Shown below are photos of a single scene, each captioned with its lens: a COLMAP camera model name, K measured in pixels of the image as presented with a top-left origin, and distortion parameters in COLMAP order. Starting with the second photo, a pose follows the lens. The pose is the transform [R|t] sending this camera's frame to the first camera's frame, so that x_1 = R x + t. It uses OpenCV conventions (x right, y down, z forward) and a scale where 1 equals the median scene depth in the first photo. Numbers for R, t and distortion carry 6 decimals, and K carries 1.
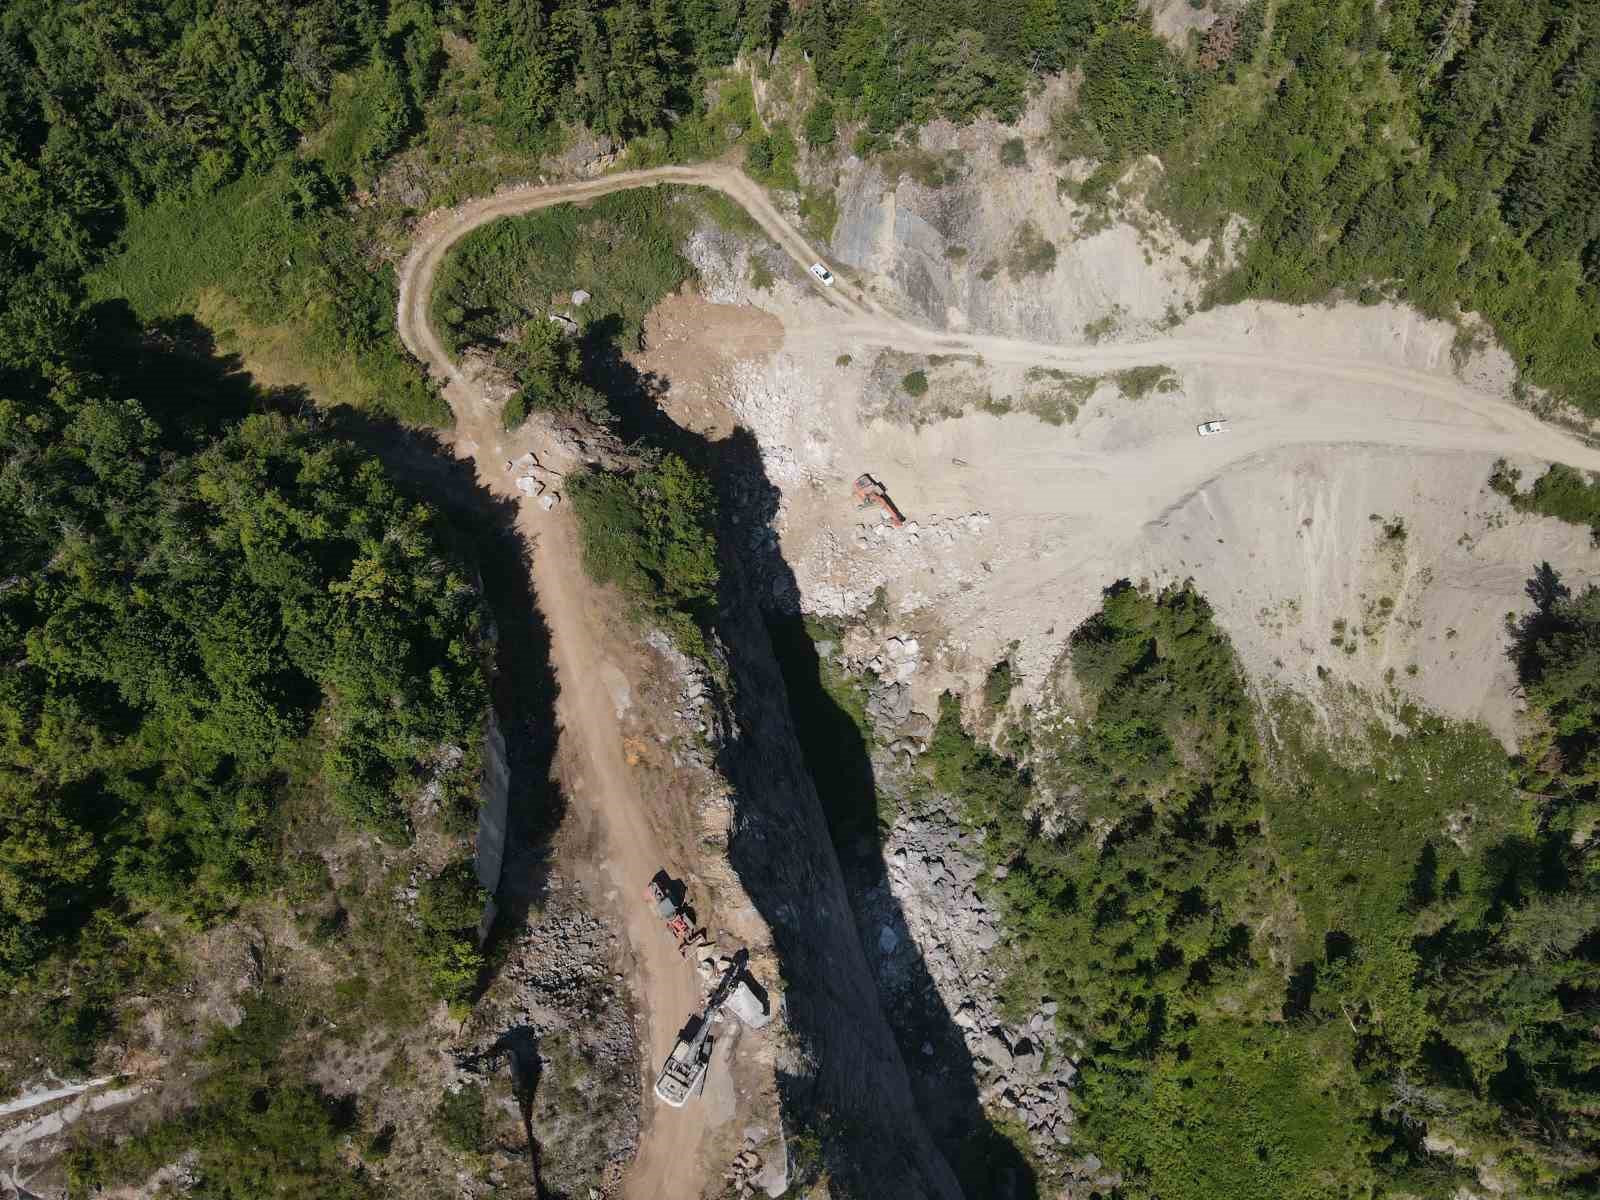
lens RADIAL K [[1178.7, 0, 814.1], [0, 1178.7, 599.8], [0, 0, 1]] dist [0.000540, 0.011675]
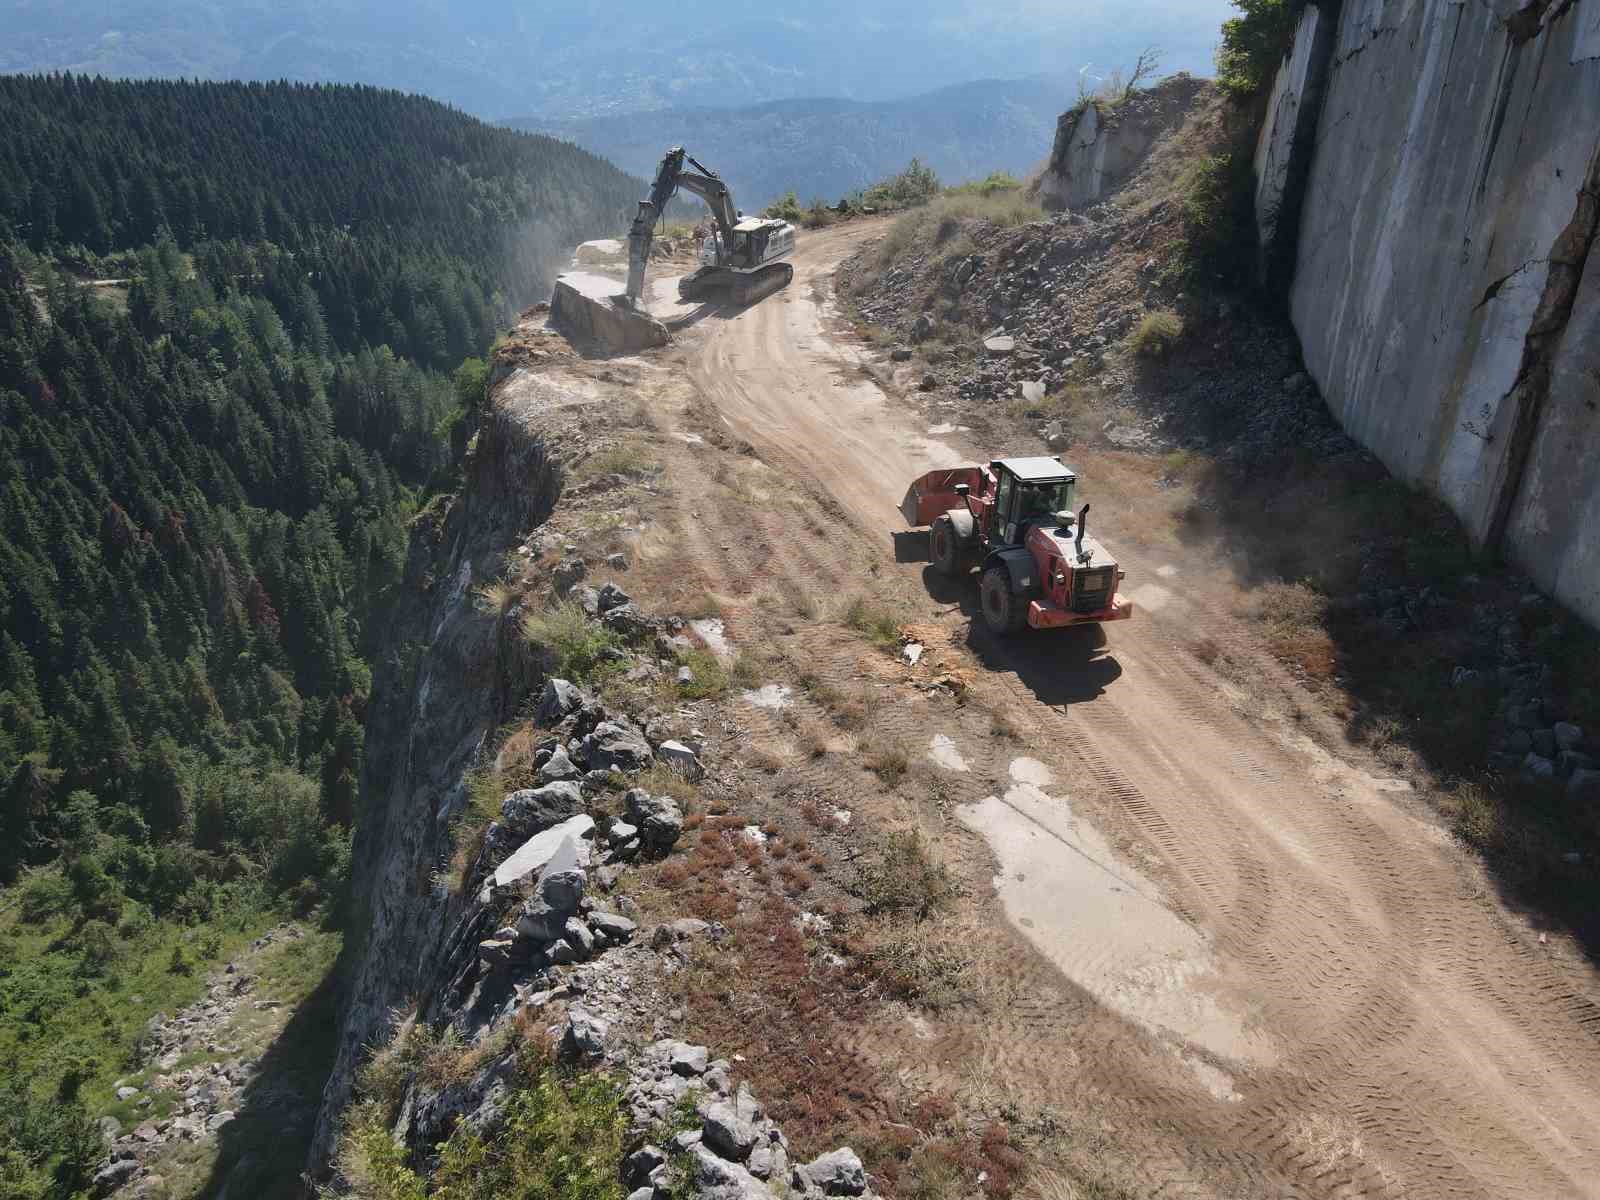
lens RADIAL K [[1178.7, 0, 814.1], [0, 1178.7, 599.8], [0, 0, 1]] dist [0.000540, 0.011675]
pose [[-0.997342, -0.066664, 0.029407, -0.094683], [0.028770, 0.010488, 0.999531, -0.048574], [-0.066941, 0.997720, -0.008542, 0.672647]]
